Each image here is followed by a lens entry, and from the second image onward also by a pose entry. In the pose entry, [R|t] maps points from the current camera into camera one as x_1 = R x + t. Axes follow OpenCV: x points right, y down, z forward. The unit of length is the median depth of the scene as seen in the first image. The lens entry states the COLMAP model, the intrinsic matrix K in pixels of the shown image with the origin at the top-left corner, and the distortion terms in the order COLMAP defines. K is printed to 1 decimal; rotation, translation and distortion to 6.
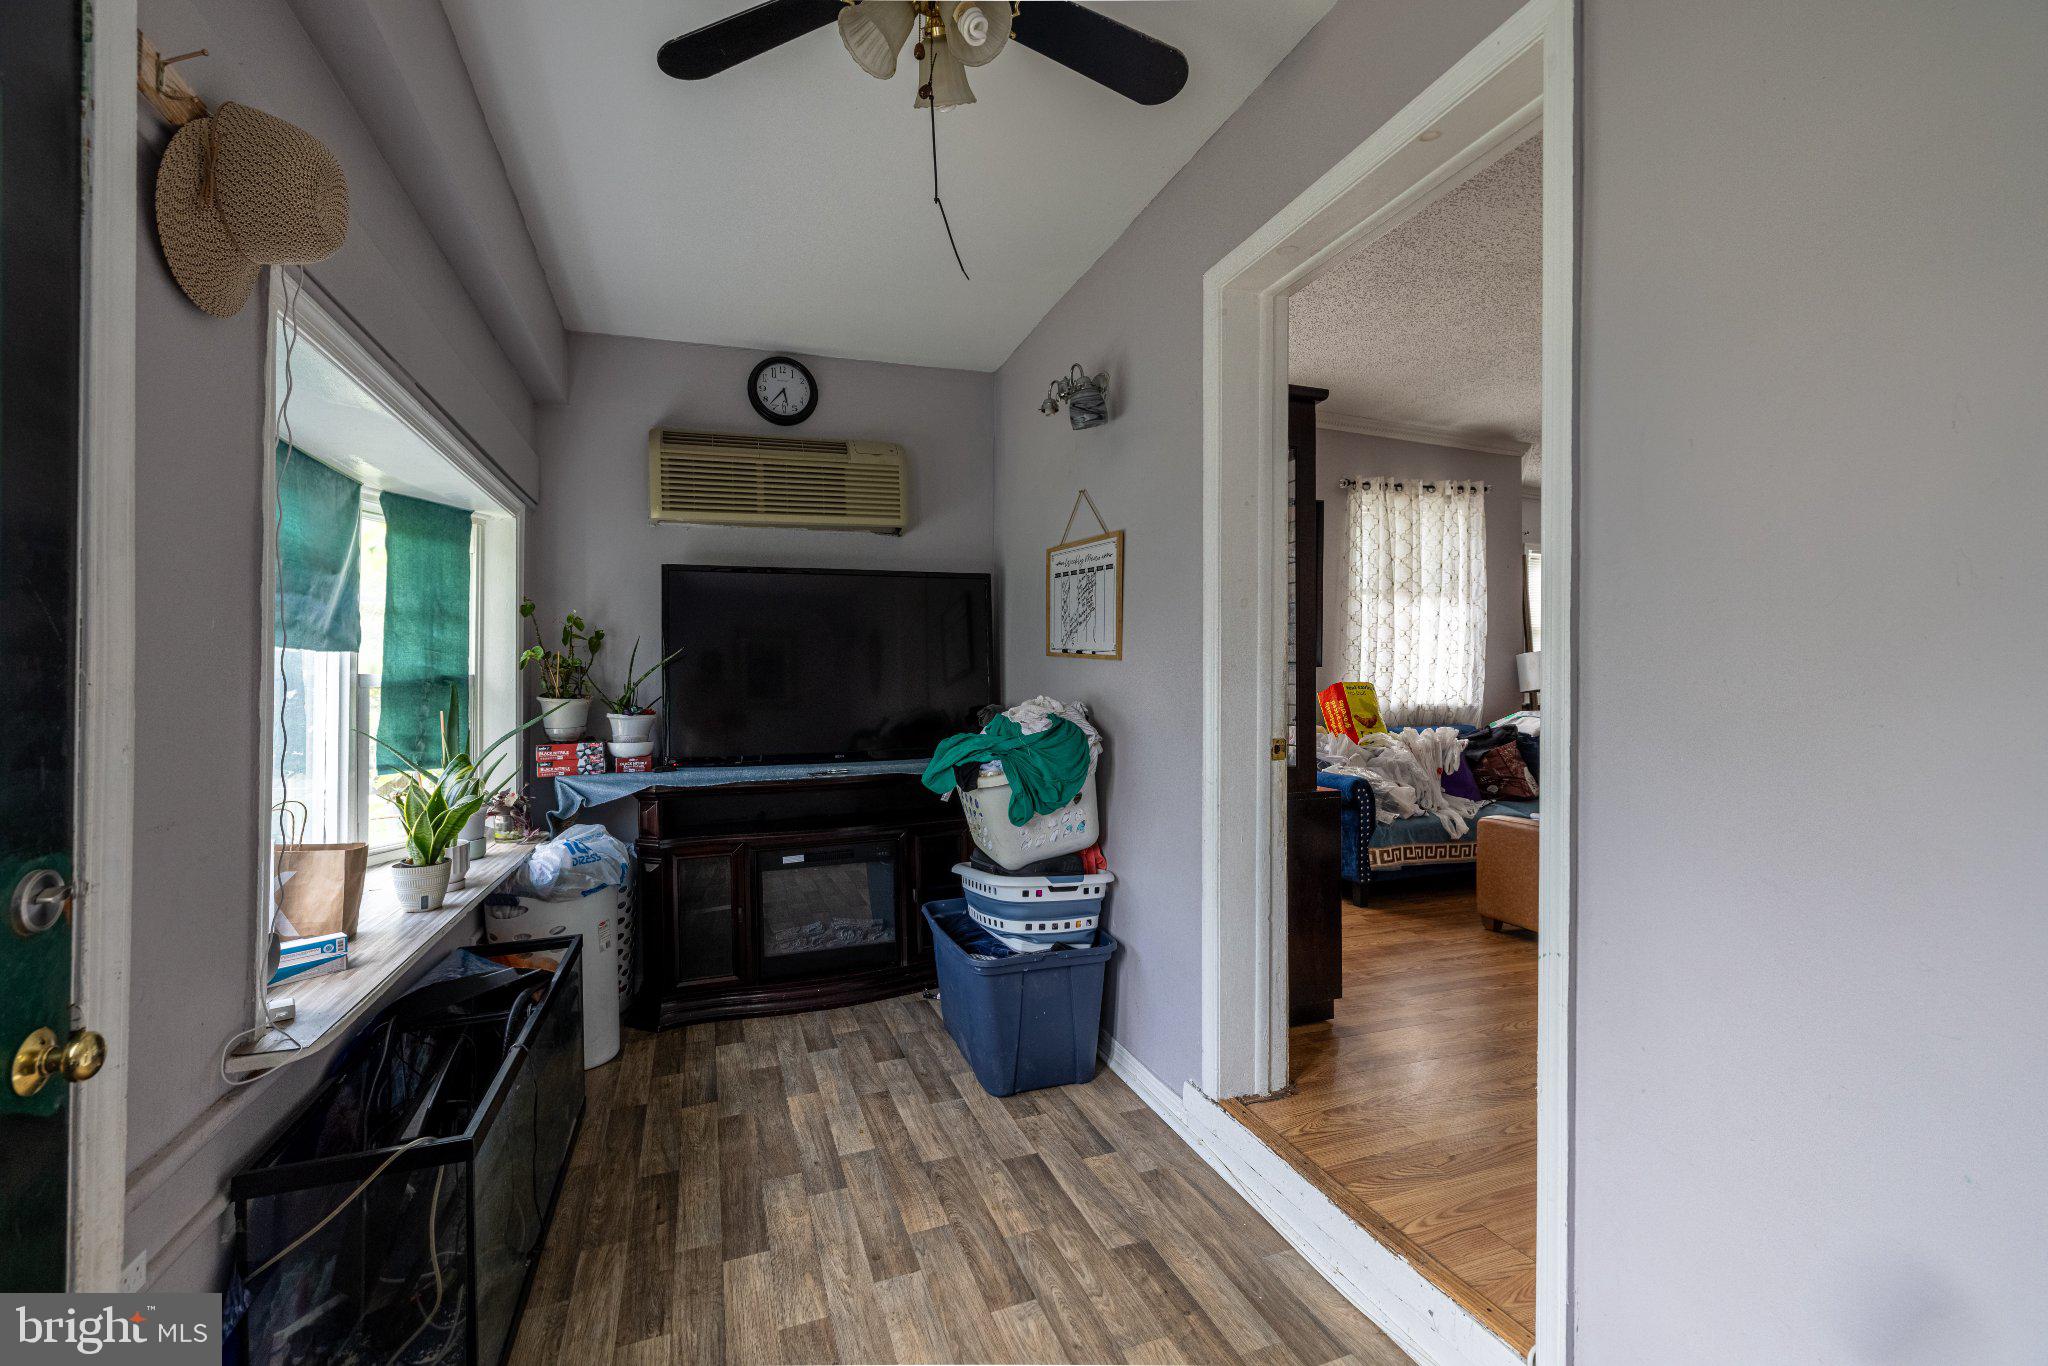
lens RADIAL K [[860.3, 0, 1015.4], [0, 860.3, 674.2], [0, 0, 1]] dist [0.005180, -0.000273]
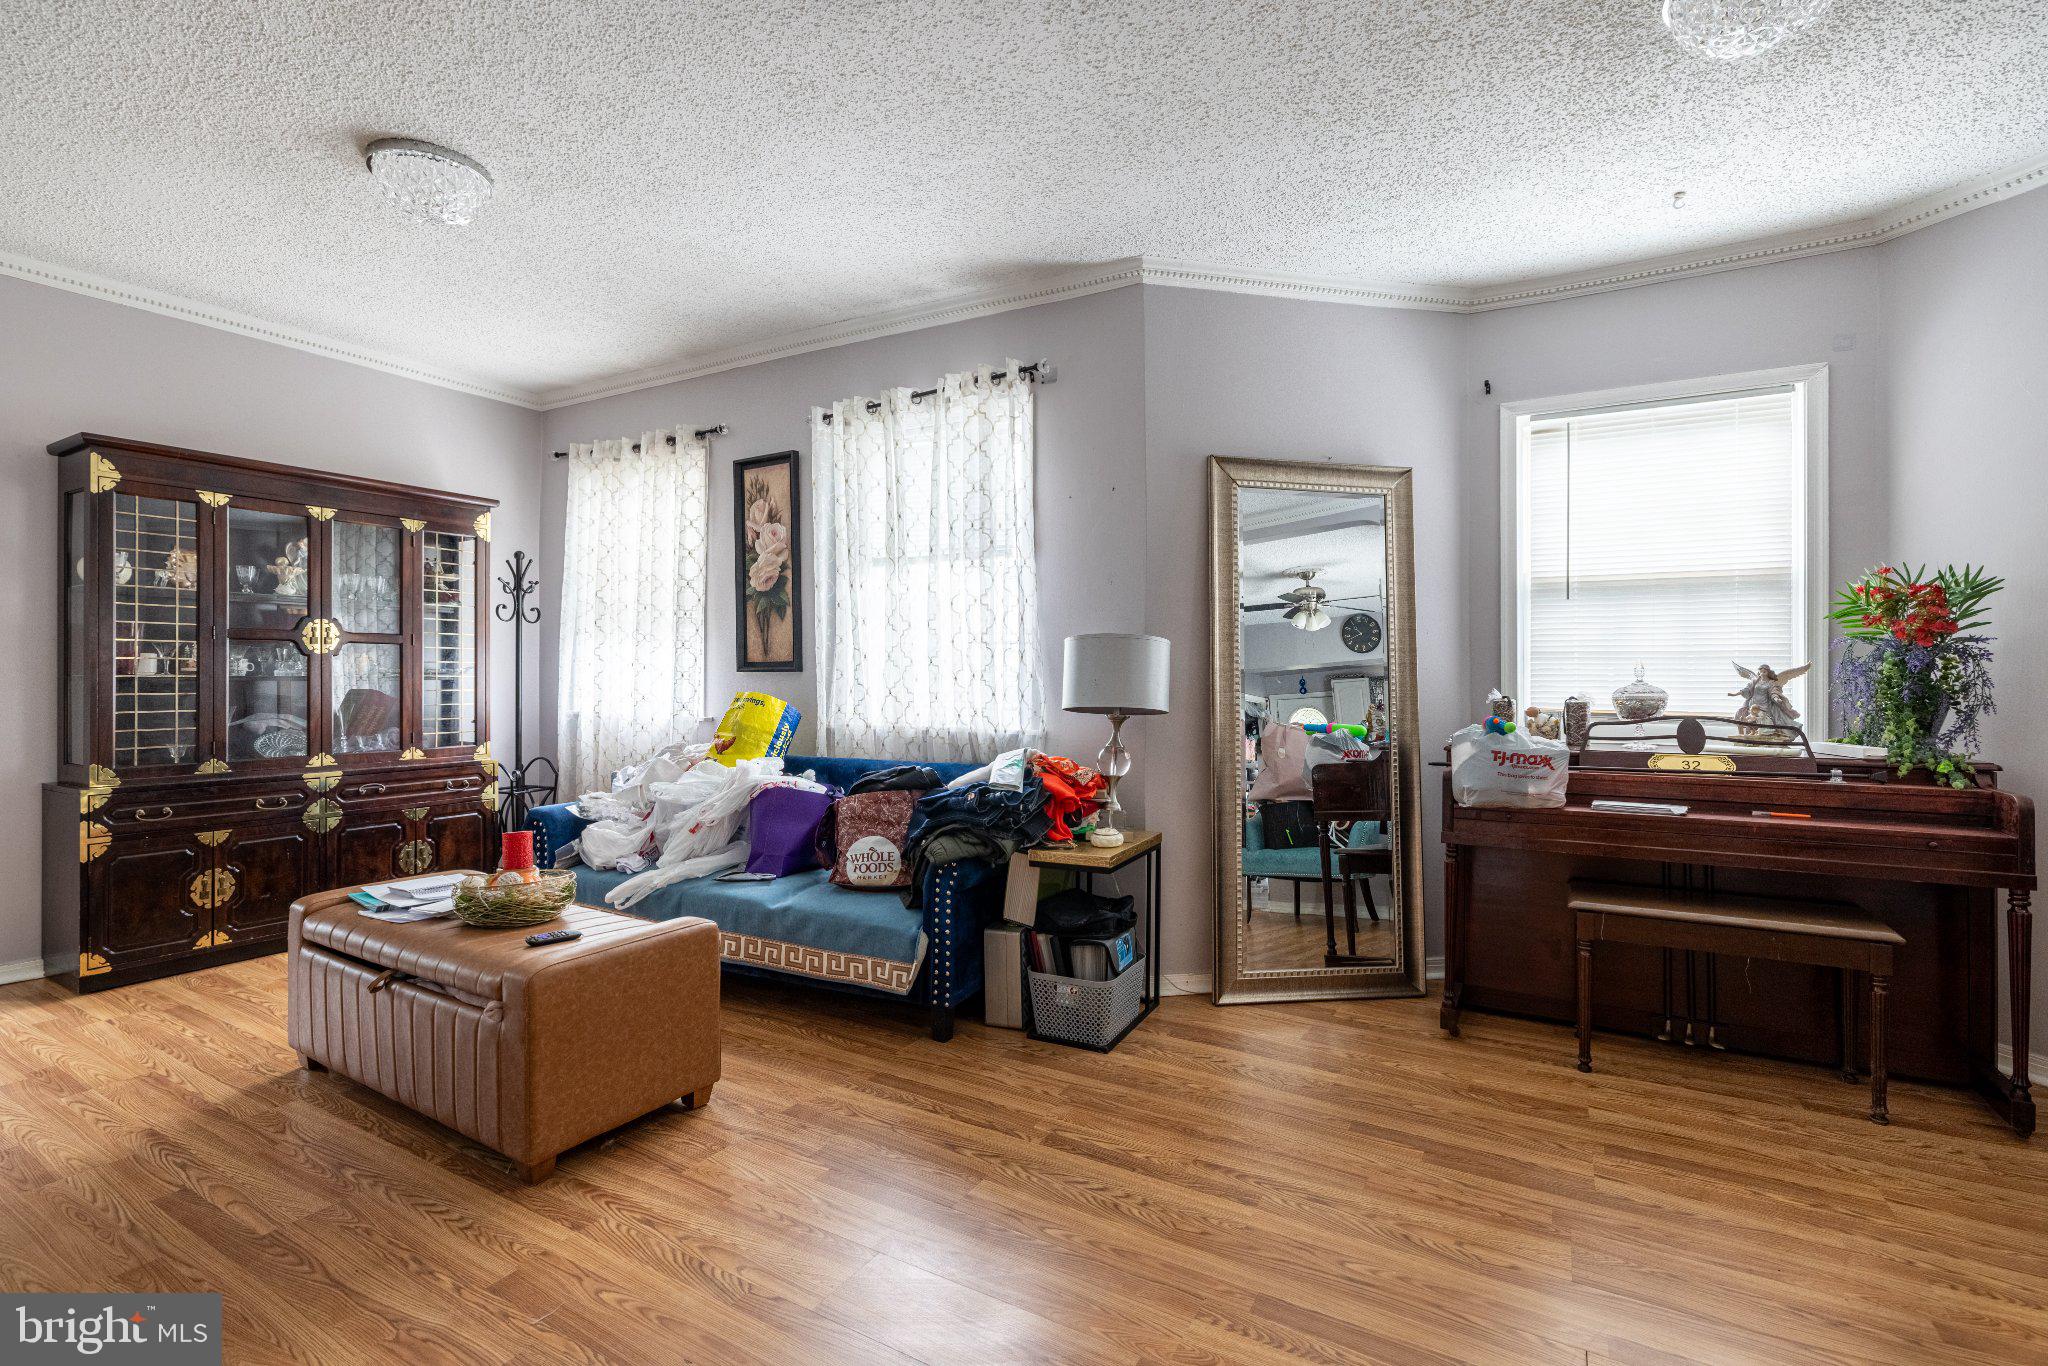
lens RADIAL K [[950.6, 0, 1023.2], [0, 950.6, 679.2], [0, 0, 1]] dist [-0.015202, 0.000983]
pose [[0.636247, -0.001285, -0.771484, 1.150545], [0.002903, 0.999996, 0.000728, -0.001476], [0.771480, -0.002703, 0.636248, 0.639416]]
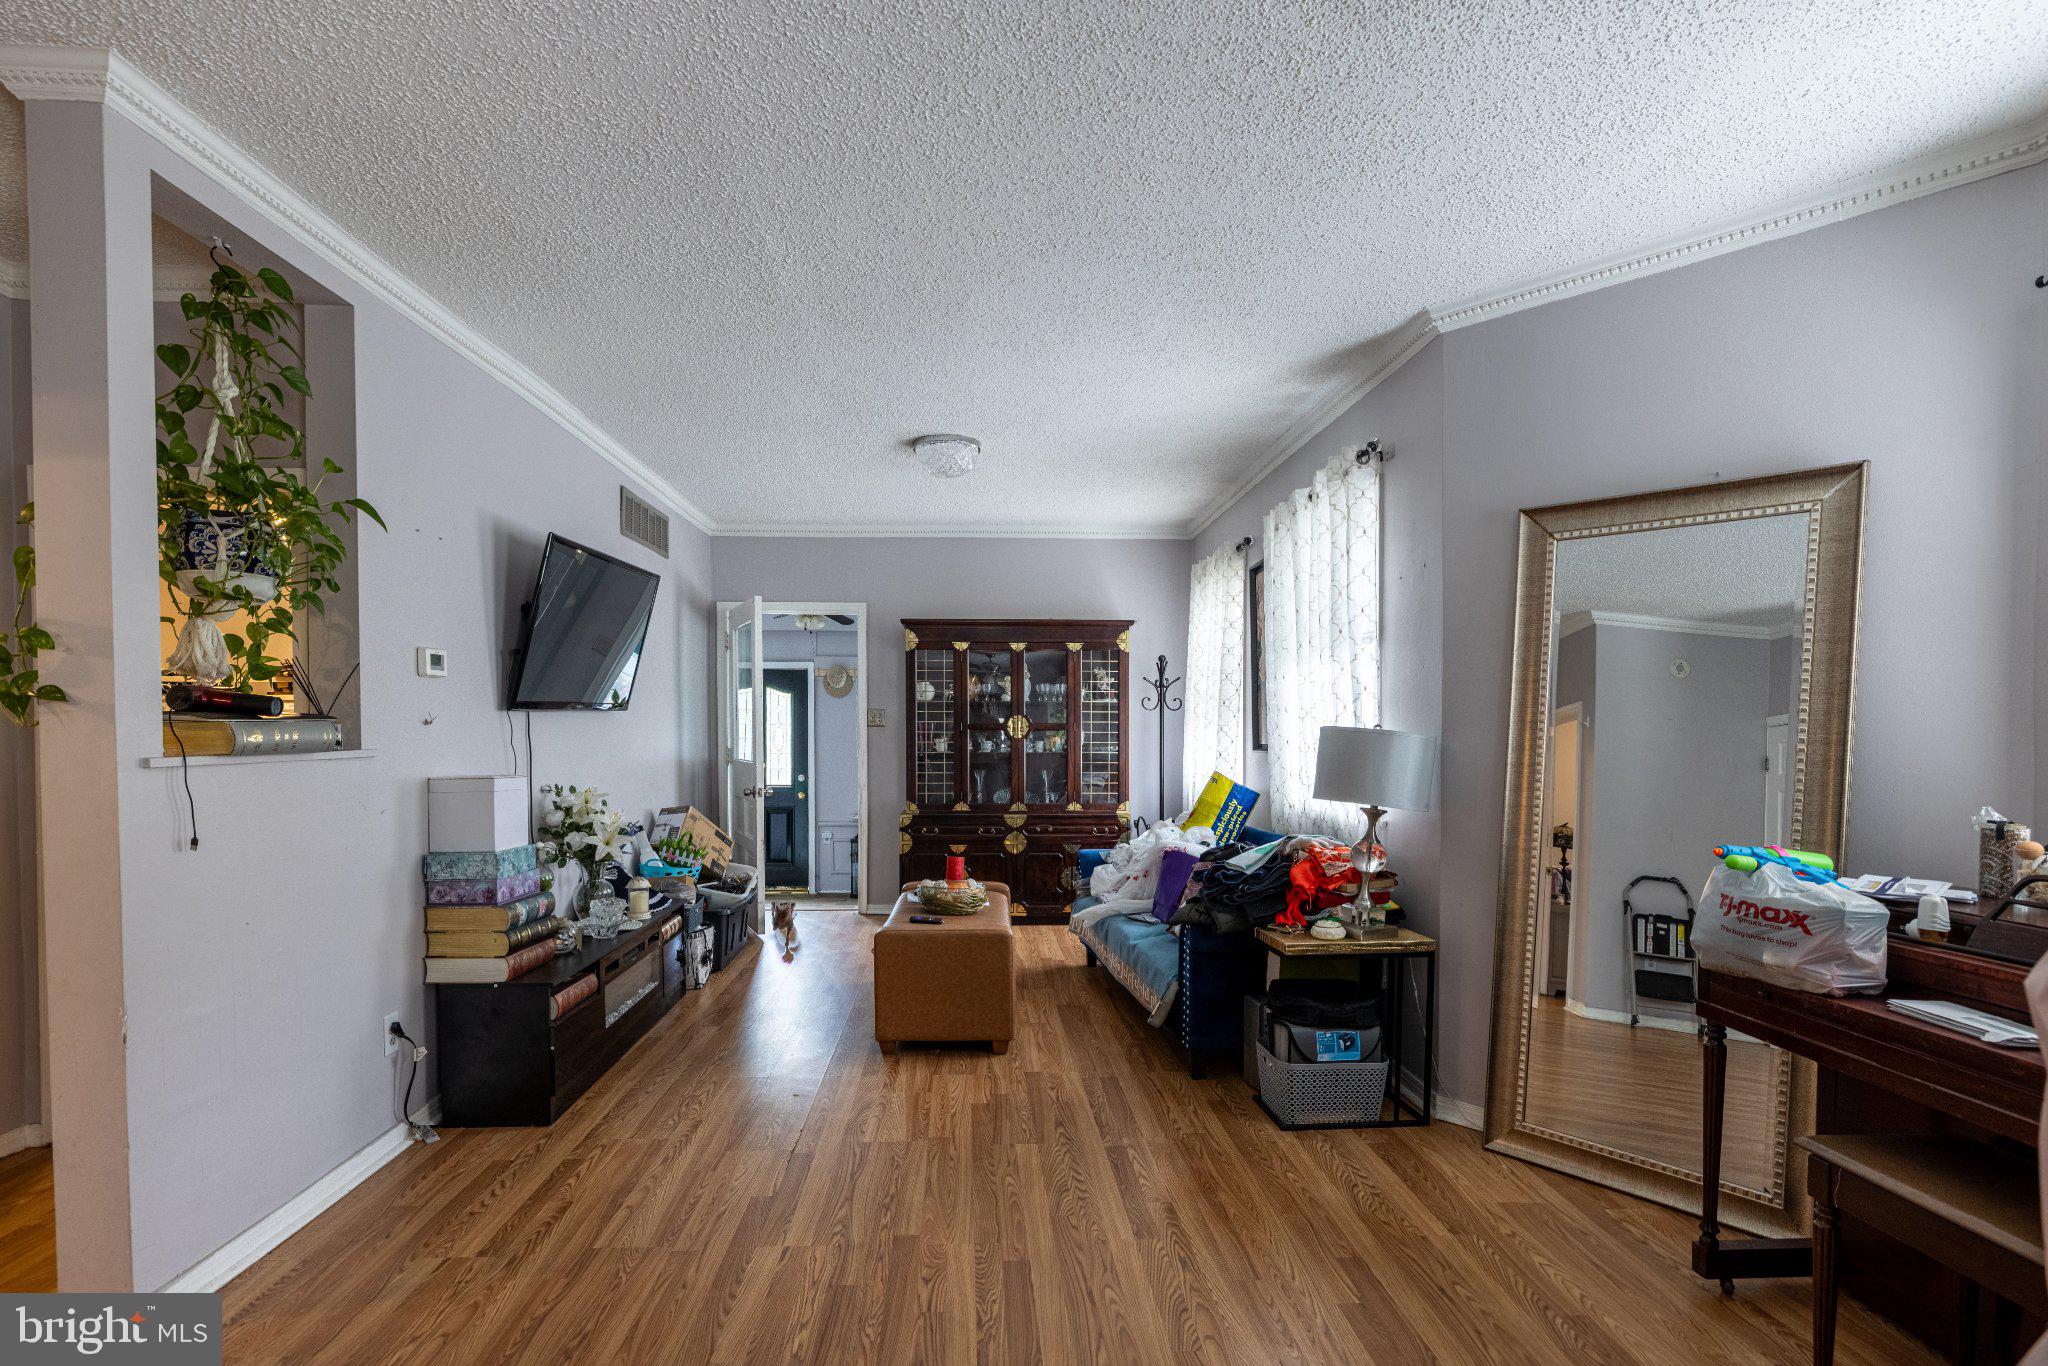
lens RADIAL K [[950.6, 0, 984.4], [0, 950.6, 778.2], [0, 0, 1]] dist [-0.015202, 0.000983]
pose [[-0.307408, 0.037352, -0.950845, 1.363515], [-0.000204, 0.999227, 0.039318, -0.021497], [0.951578, 0.012281, -0.307162, 1.051692]]
